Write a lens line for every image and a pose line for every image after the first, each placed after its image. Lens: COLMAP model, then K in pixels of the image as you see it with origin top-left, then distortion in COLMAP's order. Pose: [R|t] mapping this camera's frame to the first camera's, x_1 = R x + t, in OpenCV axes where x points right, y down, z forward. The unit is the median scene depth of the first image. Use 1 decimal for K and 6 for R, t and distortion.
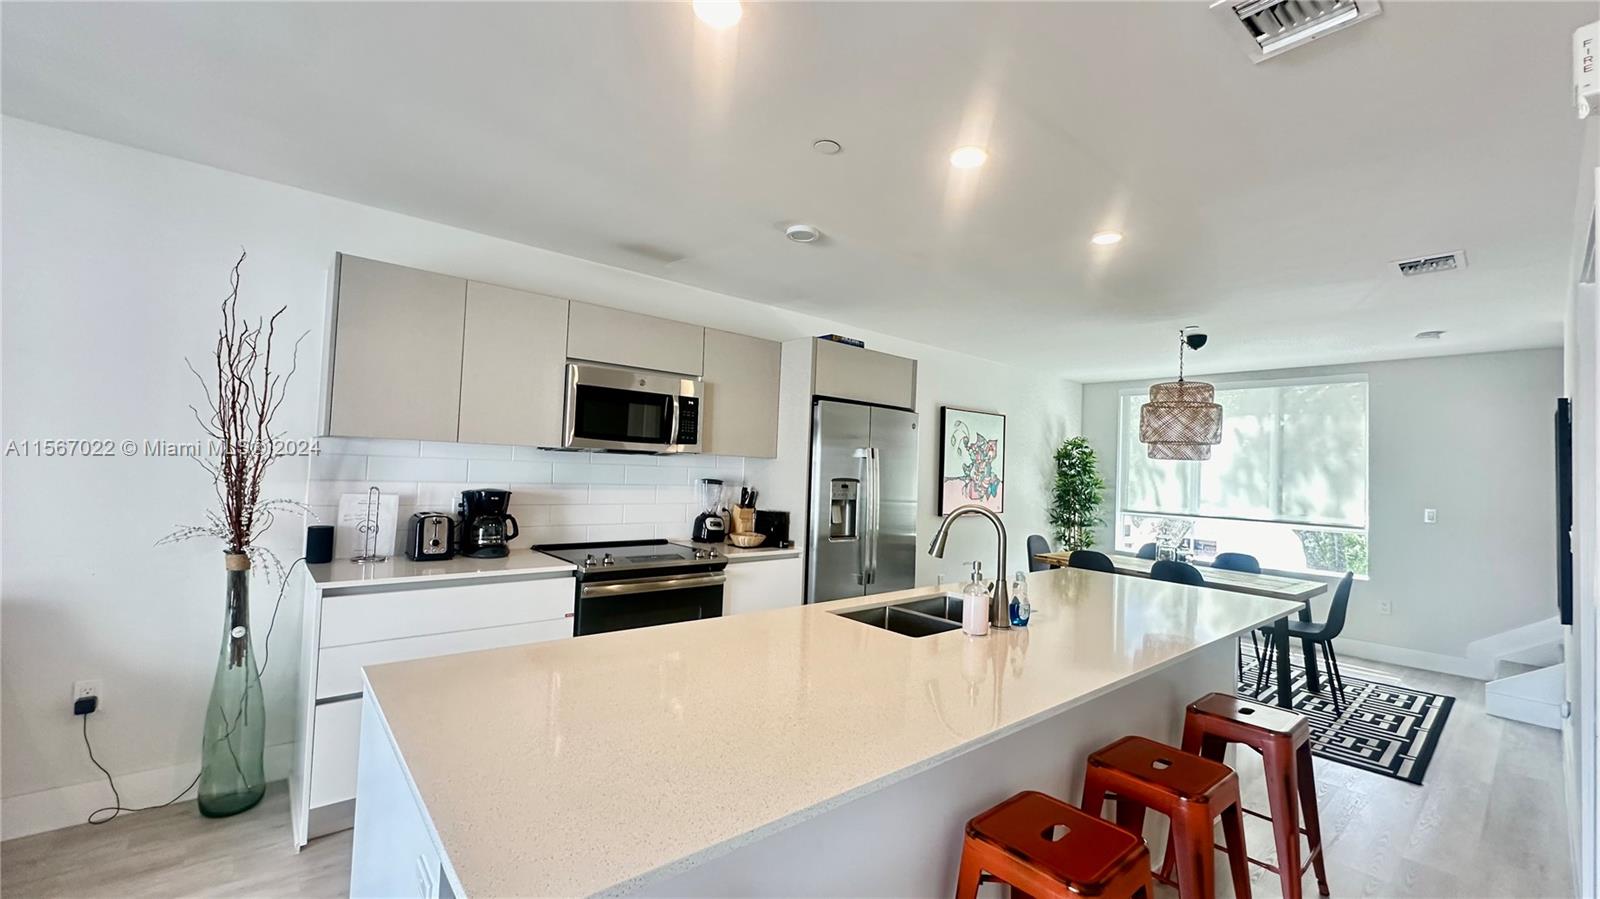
lens RADIAL K [[639.5, 0, 798.6], [0, 639.5, 446.3], [0, 0, 1]] dist [-0.001839, 0.000467]
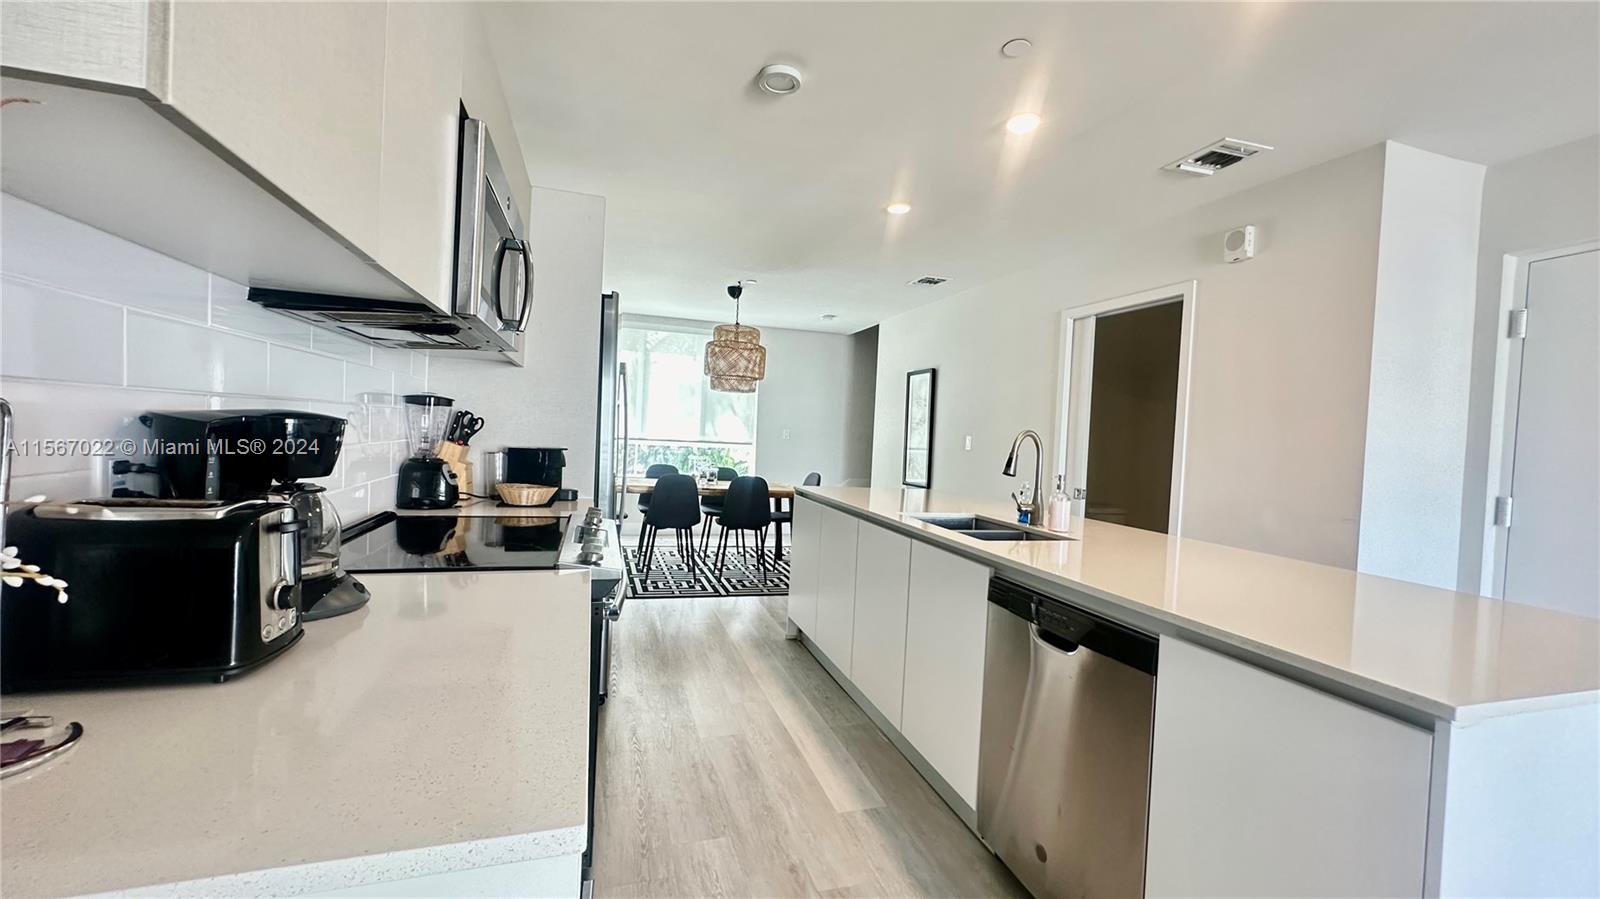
lens RADIAL K [[639.5, 0, 798.6], [0, 639.5, 446.3], [0, 0, 1]] dist [-0.001839, 0.000467]
pose [[0.382976, -0.038731, 0.922946, -0.530505], [-0.073599, 0.994665, 0.072280, 0.032560], [-0.920822, -0.095609, 0.378082, 0.490827]]
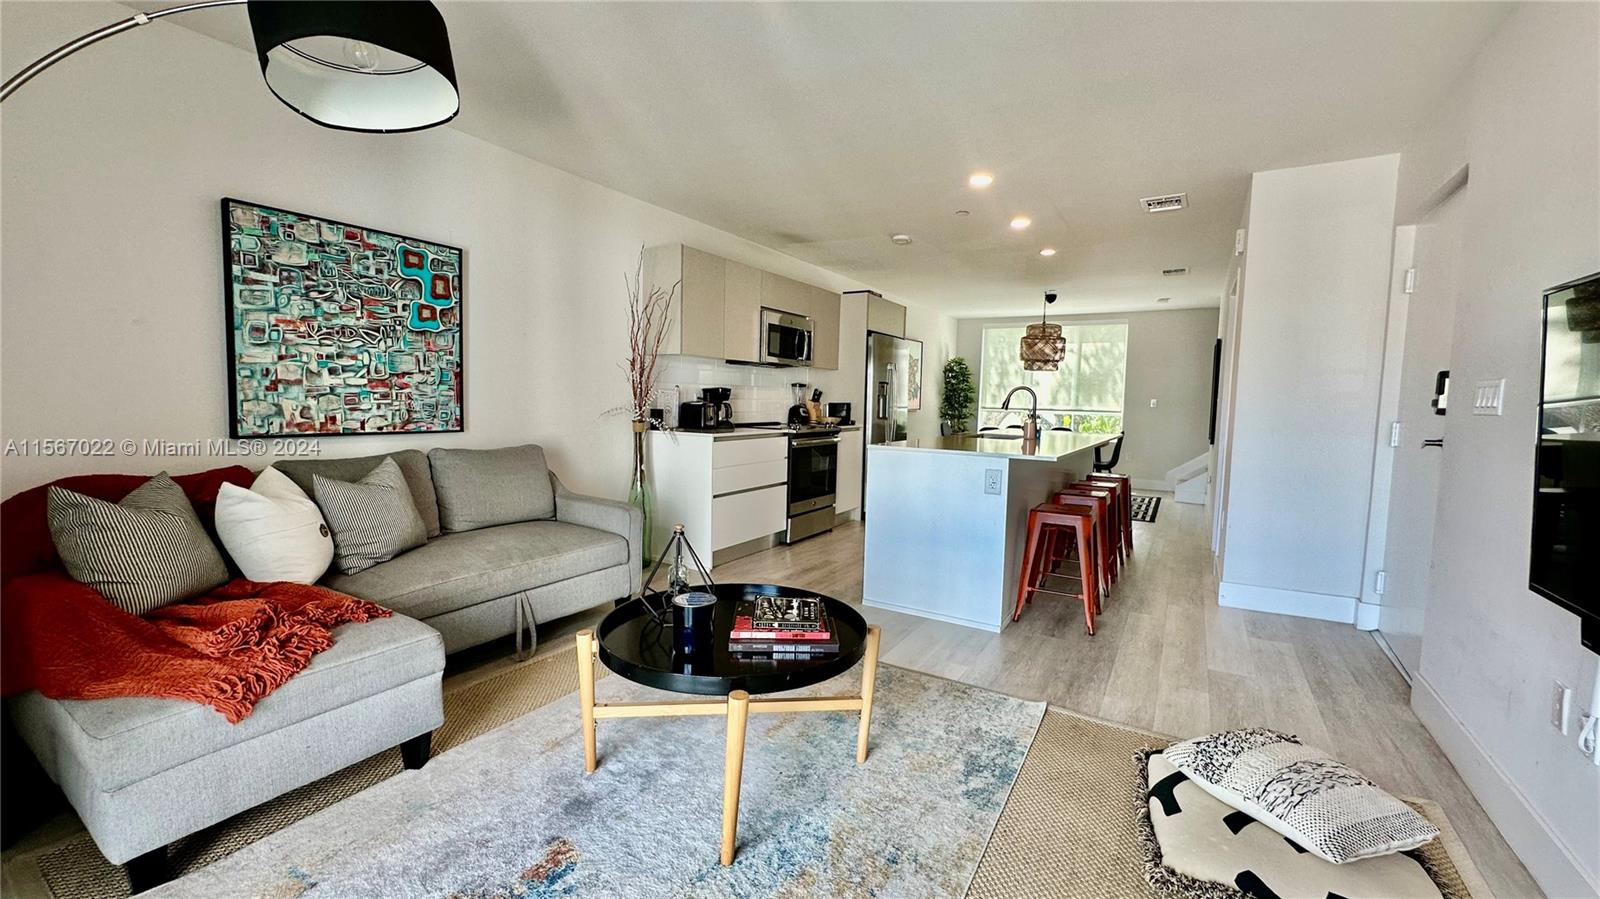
lens RADIAL K [[639.5, 0, 798.6], [0, 639.5, 446.3], [0, 0, 1]] dist [-0.001839, 0.000467]
pose [[0.951949, -0.040824, 0.303525, -0.615831], [0.003494, 0.992459, 0.122527, 0.012408], [-0.306238, -0.115578, 0.944913, -0.482693]]
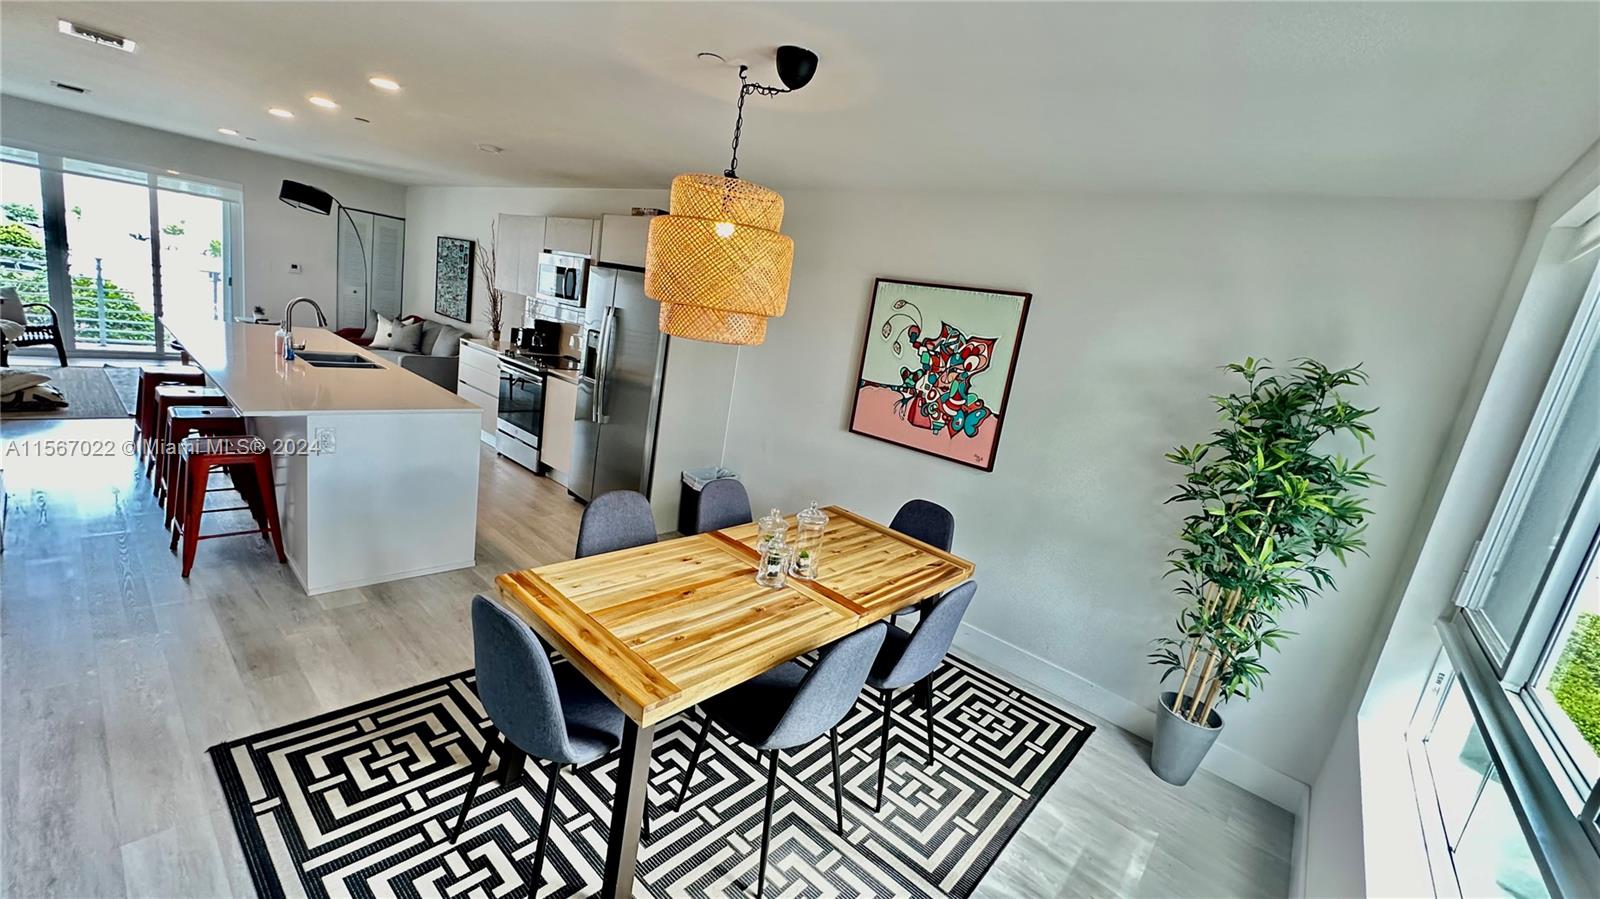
lens RADIAL K [[637.3, 0, 798.4], [0, 637.3, 448.3], [0, 0, 1]] dist [-0.003015, -0.000642]
pose [[0.154162, 0.192551, -0.969102, 1.325757], [-0.121724, 0.977056, 0.174768, 0.011154], [0.980519, 0.091021, 0.174063, 1.168414]]
